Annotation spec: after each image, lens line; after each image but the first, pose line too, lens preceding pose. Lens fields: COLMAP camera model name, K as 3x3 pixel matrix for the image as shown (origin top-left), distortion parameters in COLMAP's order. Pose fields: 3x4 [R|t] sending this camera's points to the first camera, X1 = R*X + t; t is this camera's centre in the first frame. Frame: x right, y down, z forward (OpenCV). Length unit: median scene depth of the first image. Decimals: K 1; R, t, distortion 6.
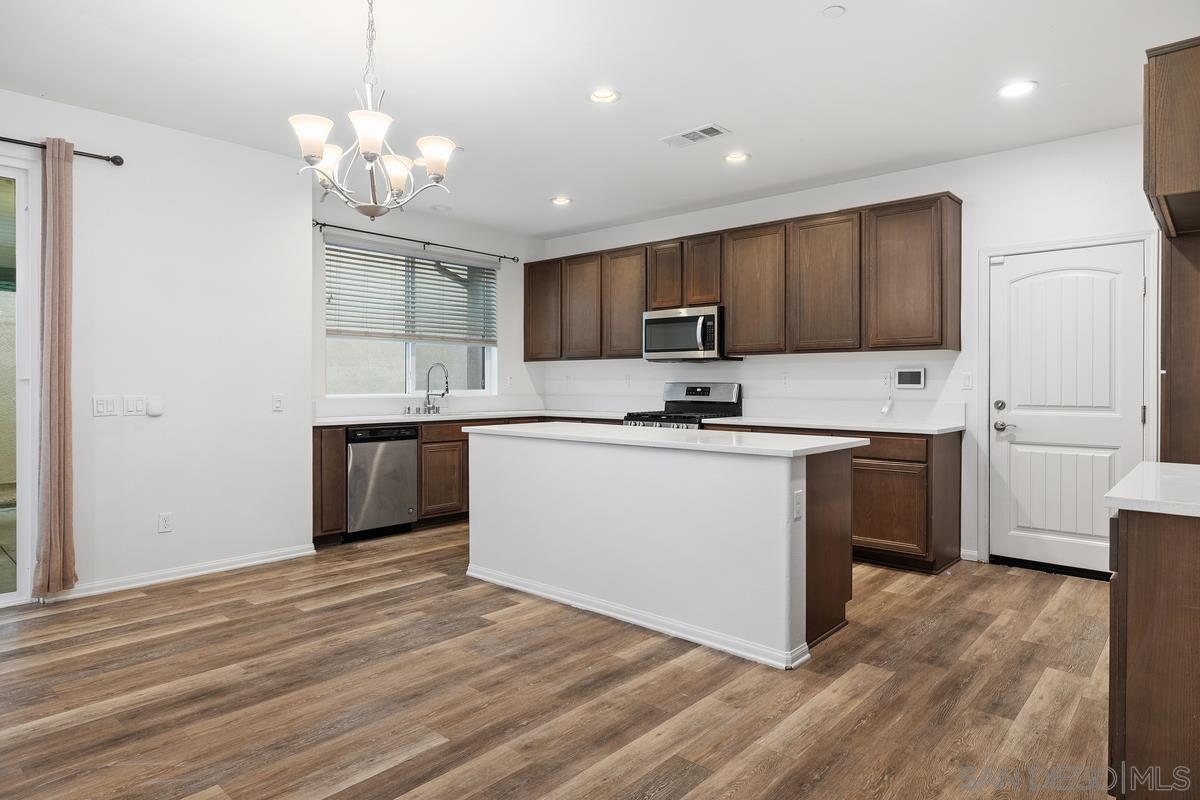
lens RADIAL K [[696.2, 0, 602.6], [0, 696.2, 388.0], [0, 0, 1]] dist [0.006075, -0.001342]
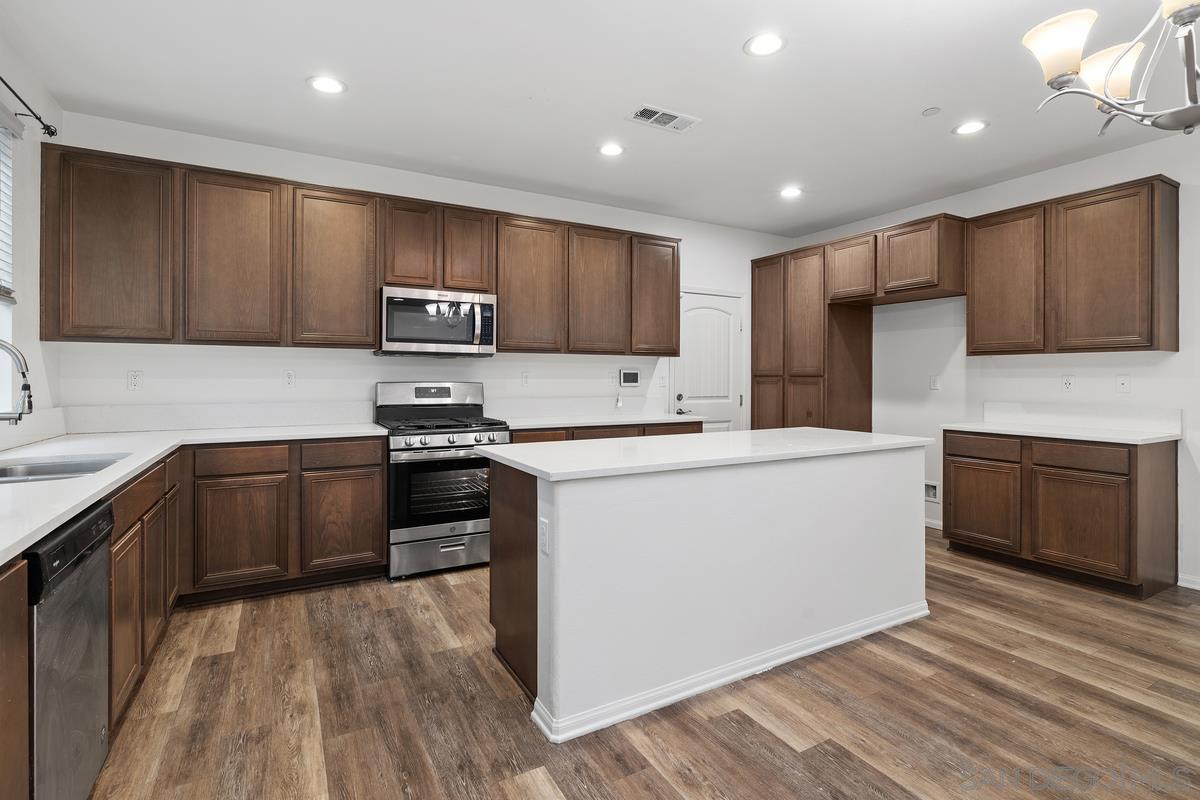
lens RADIAL K [[564.7, 0, 601.1], [0, 564.7, 376.8], [0, 0, 1]] dist [-0.003542, -0.000002]
pose [[0.323730, 0.000613, 0.946149, -0.609456], [0.003691, 0.999991, -0.001911, -0.016610], [-0.946142, 0.004111, 0.323725, 0.837369]]
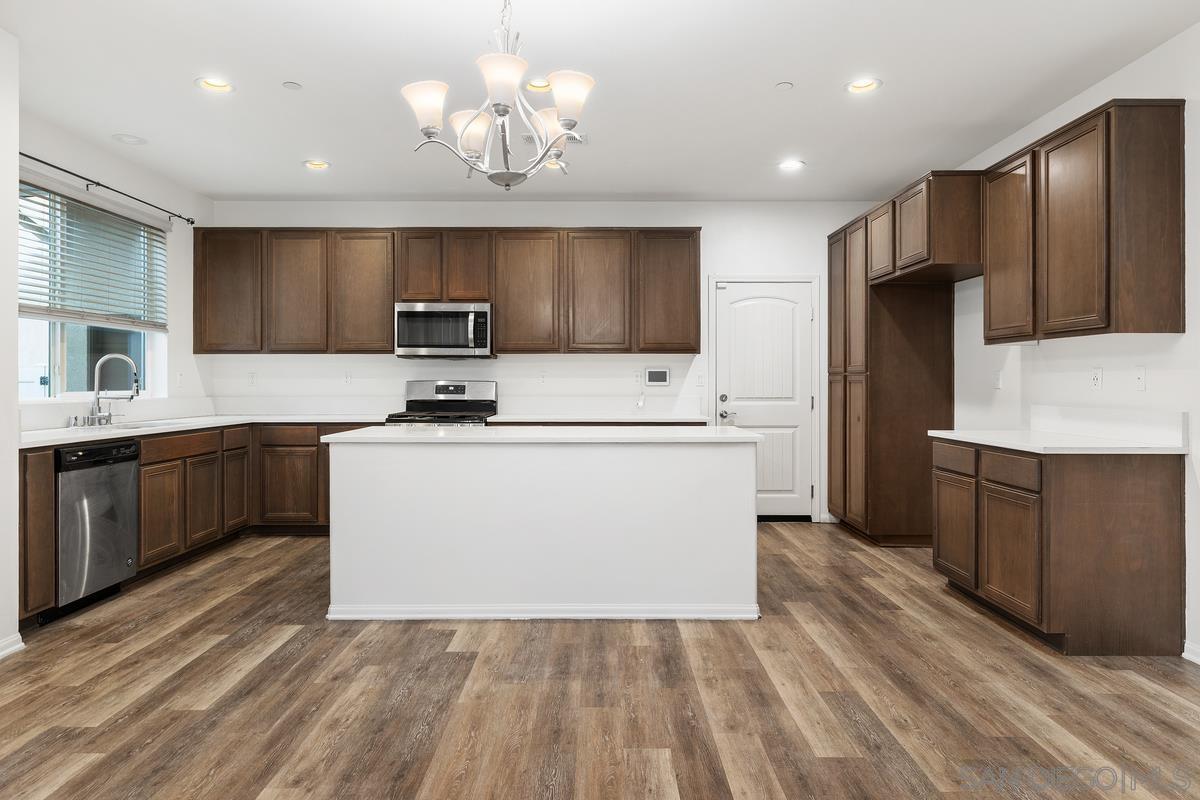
lens RADIAL K [[721.4, 0, 601.6], [0, 721.4, 382.0], [0, 0, 1]] dist [-0.002678, 0.000018]
pose [[0.744284, -0.002020, 0.667861, -0.524218], [0.005886, 0.999976, -0.003535, -0.001628], [-0.667838, 0.006562, 0.744278, 0.170388]]
